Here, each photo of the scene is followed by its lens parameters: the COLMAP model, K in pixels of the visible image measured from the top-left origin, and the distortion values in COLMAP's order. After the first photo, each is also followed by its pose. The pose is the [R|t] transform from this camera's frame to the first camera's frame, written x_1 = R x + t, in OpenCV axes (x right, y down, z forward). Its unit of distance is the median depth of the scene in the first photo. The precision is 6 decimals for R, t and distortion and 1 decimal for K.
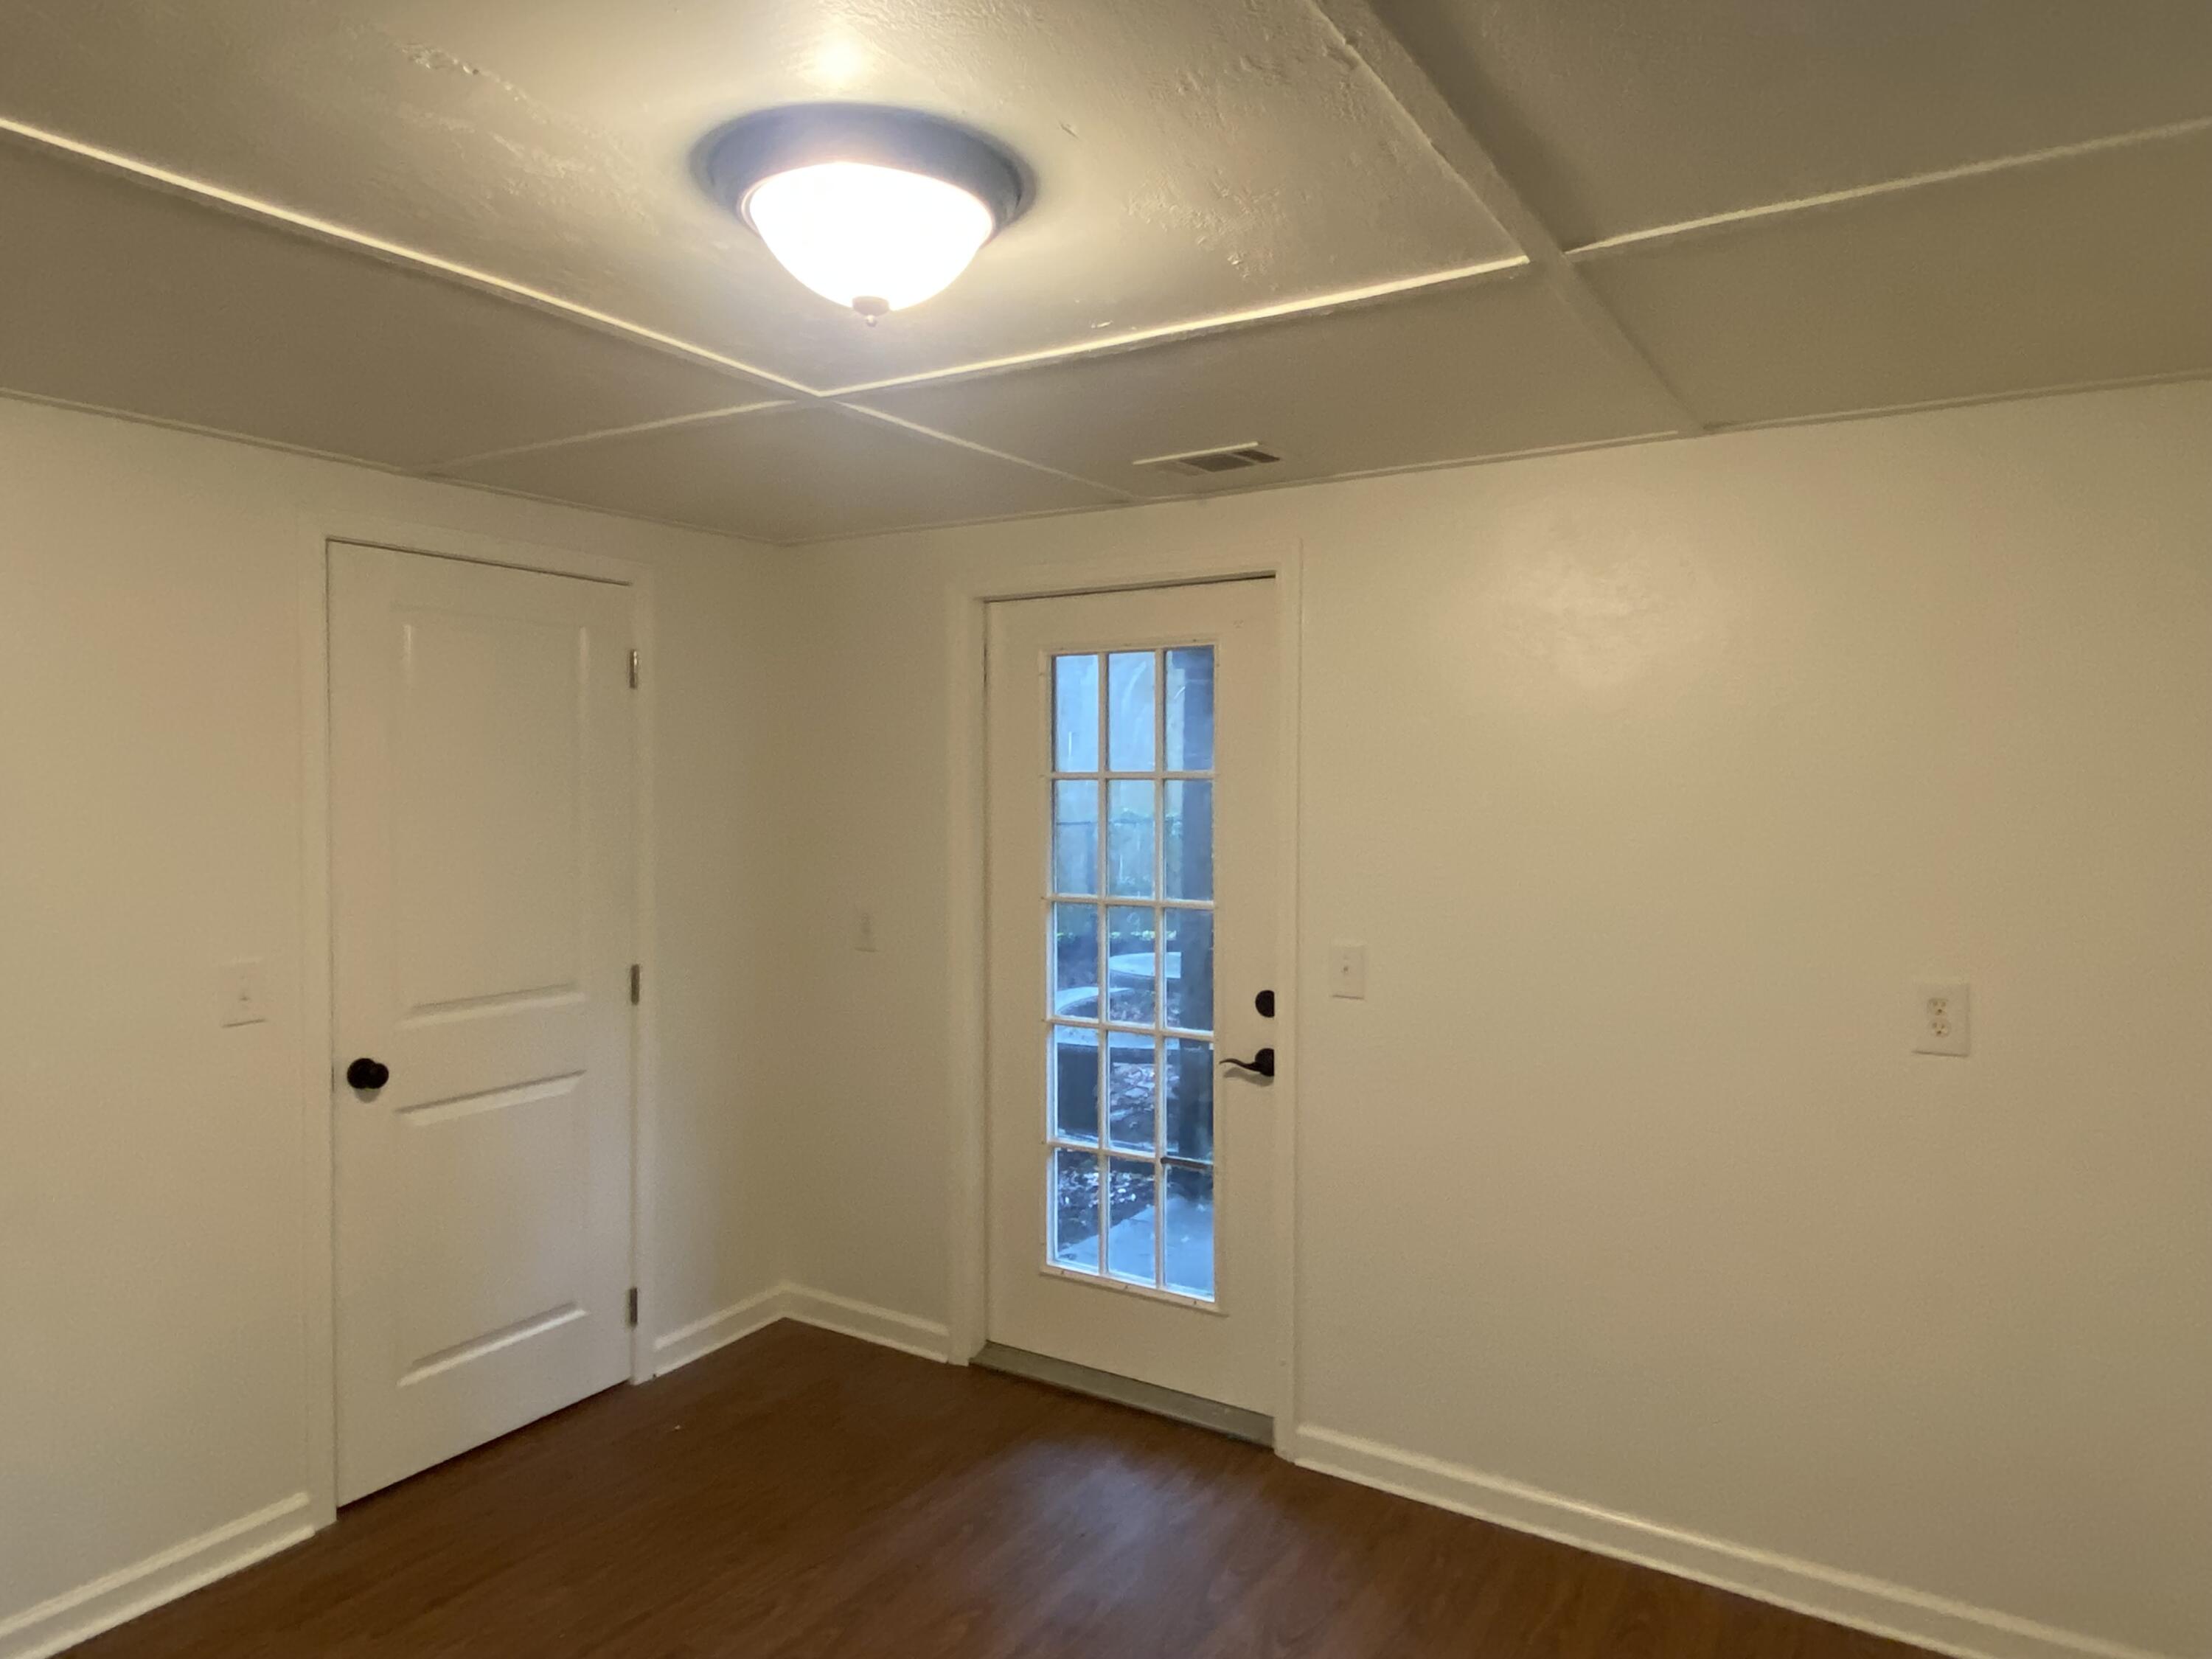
lens RADIAL K [[1388.4, 0, 1106.0], [0, 1388.4, 829.5], [0, 0, 1]] dist [0.077094, -0.090487]
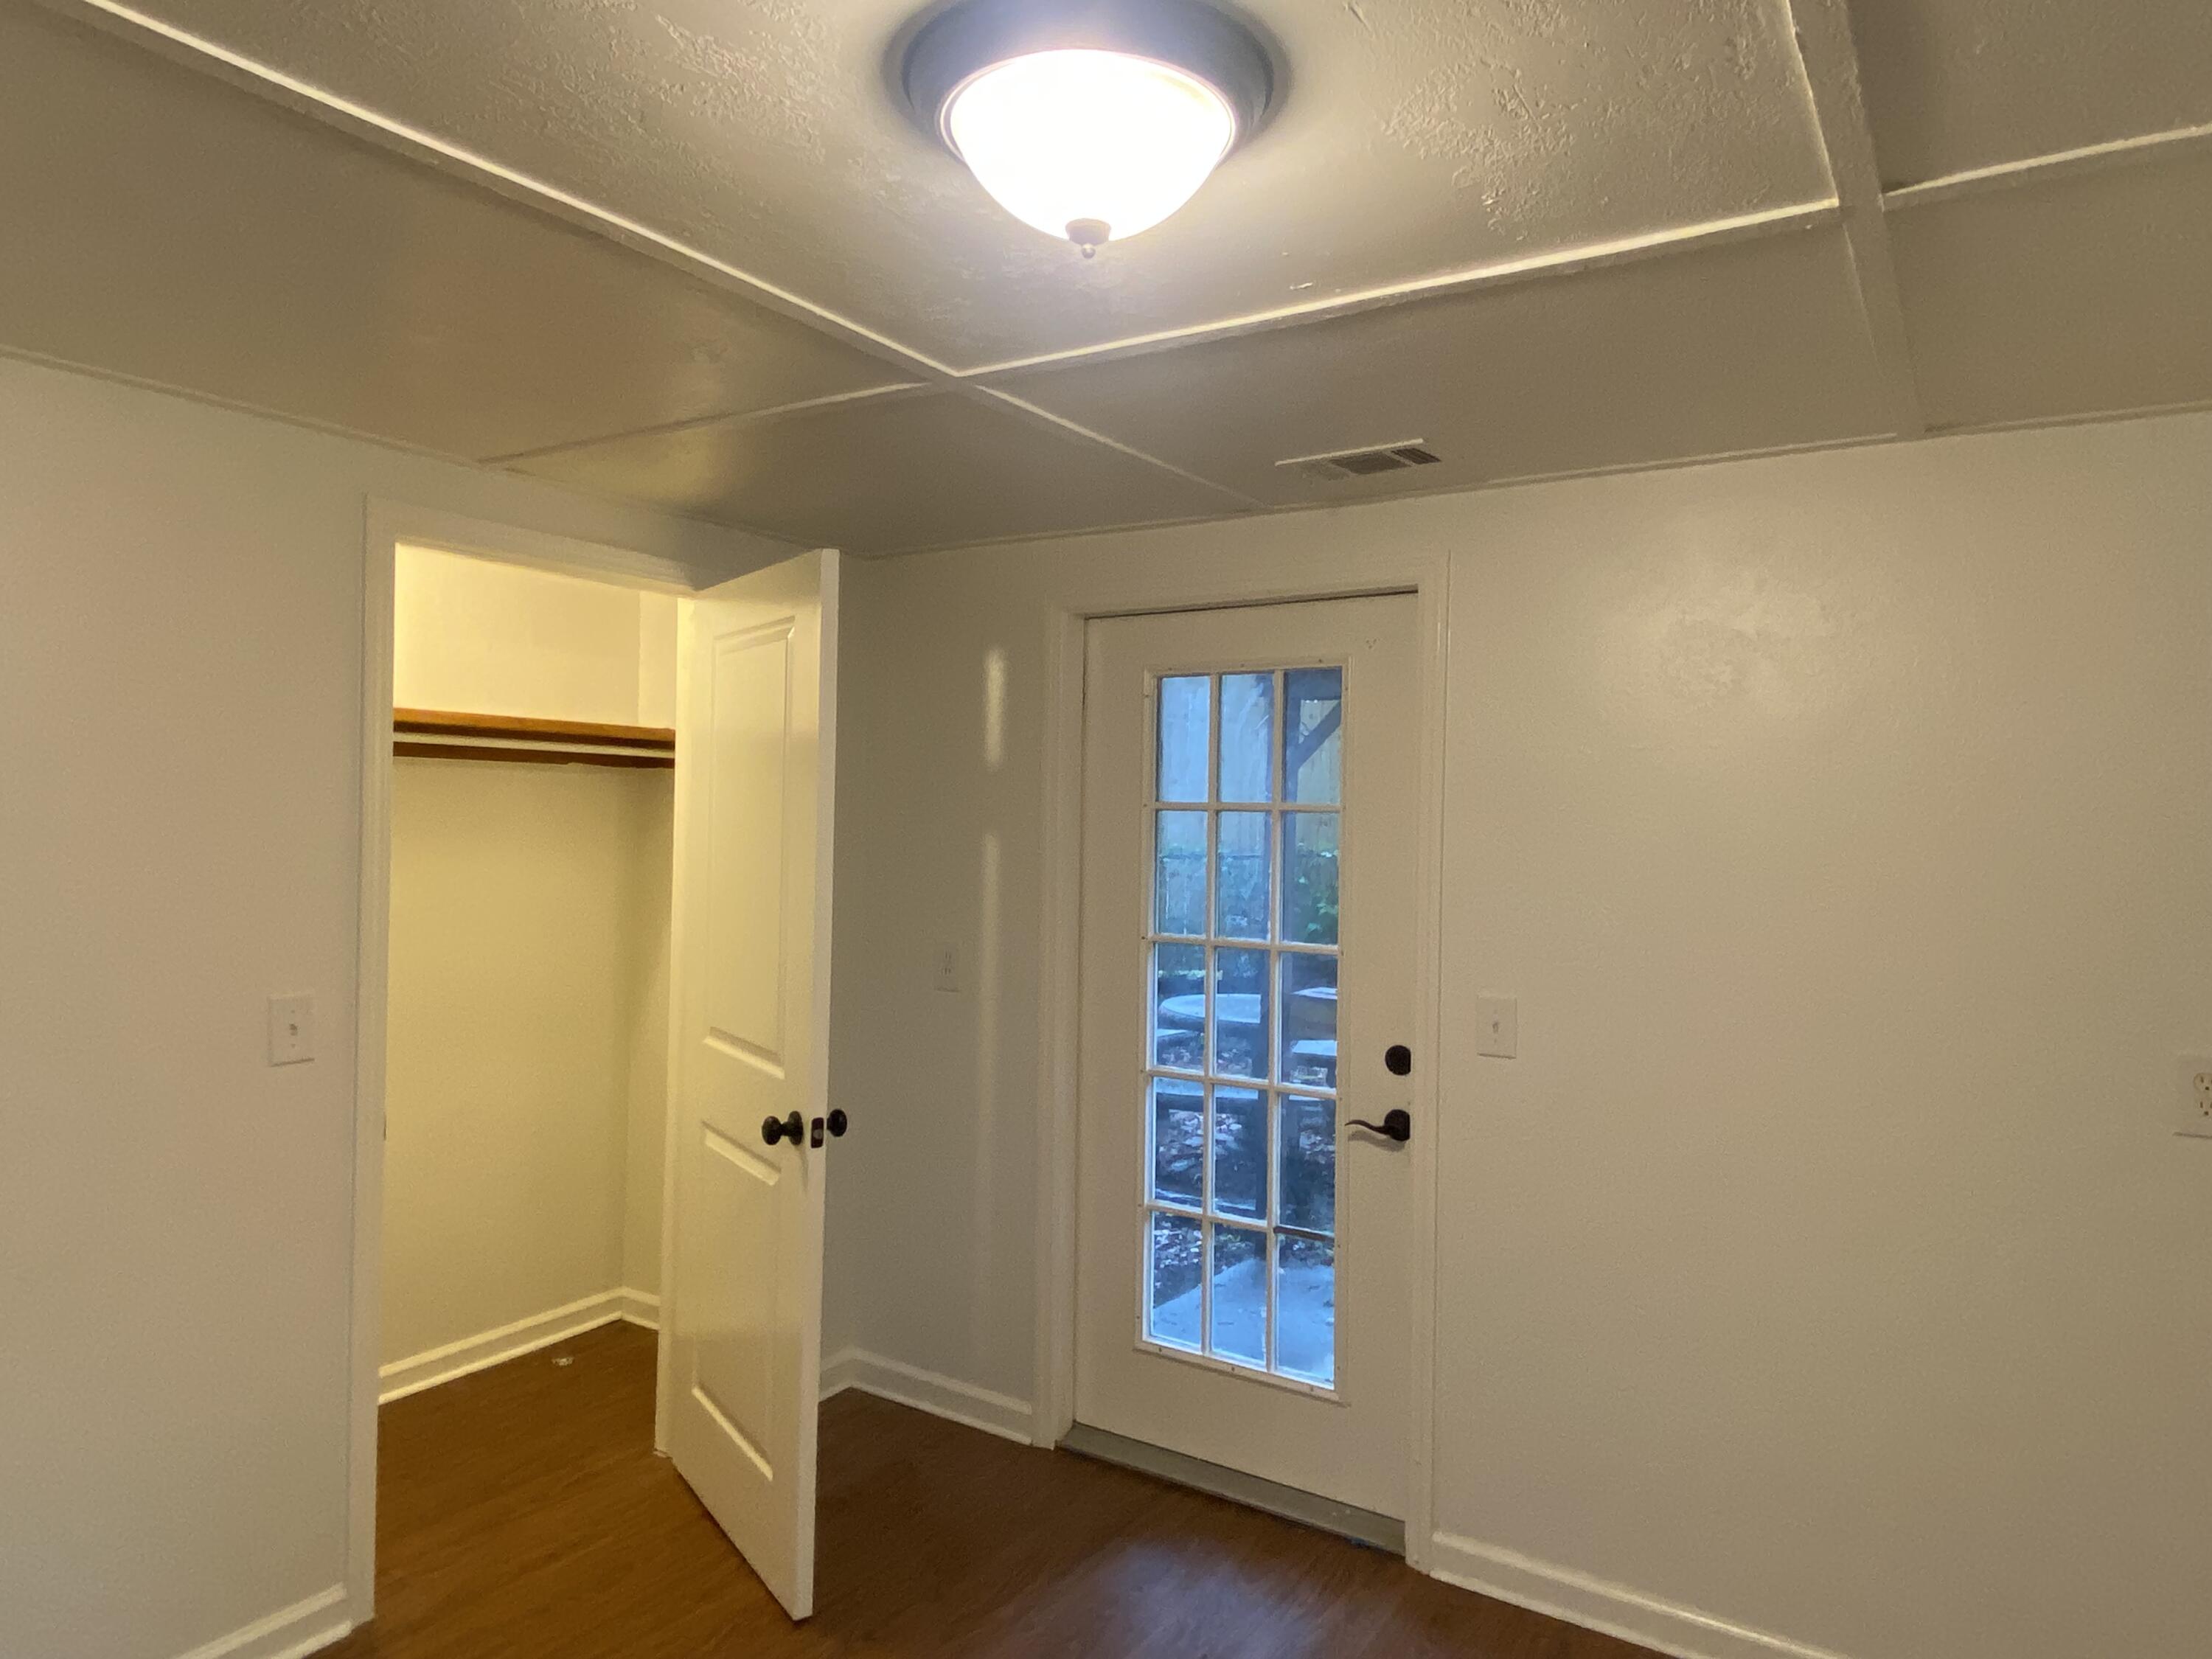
lens RADIAL K [[1388.4, 0, 1106.0], [0, 1388.4, 829.5], [0, 0, 1]] dist [0.077094, -0.090487]
pose [[0.999761, 0.017499, -0.013121, -0.062707], [-0.017825, 0.999525, -0.025158, 0.000970], [0.012675, 0.025386, 0.999597, 0.078210]]
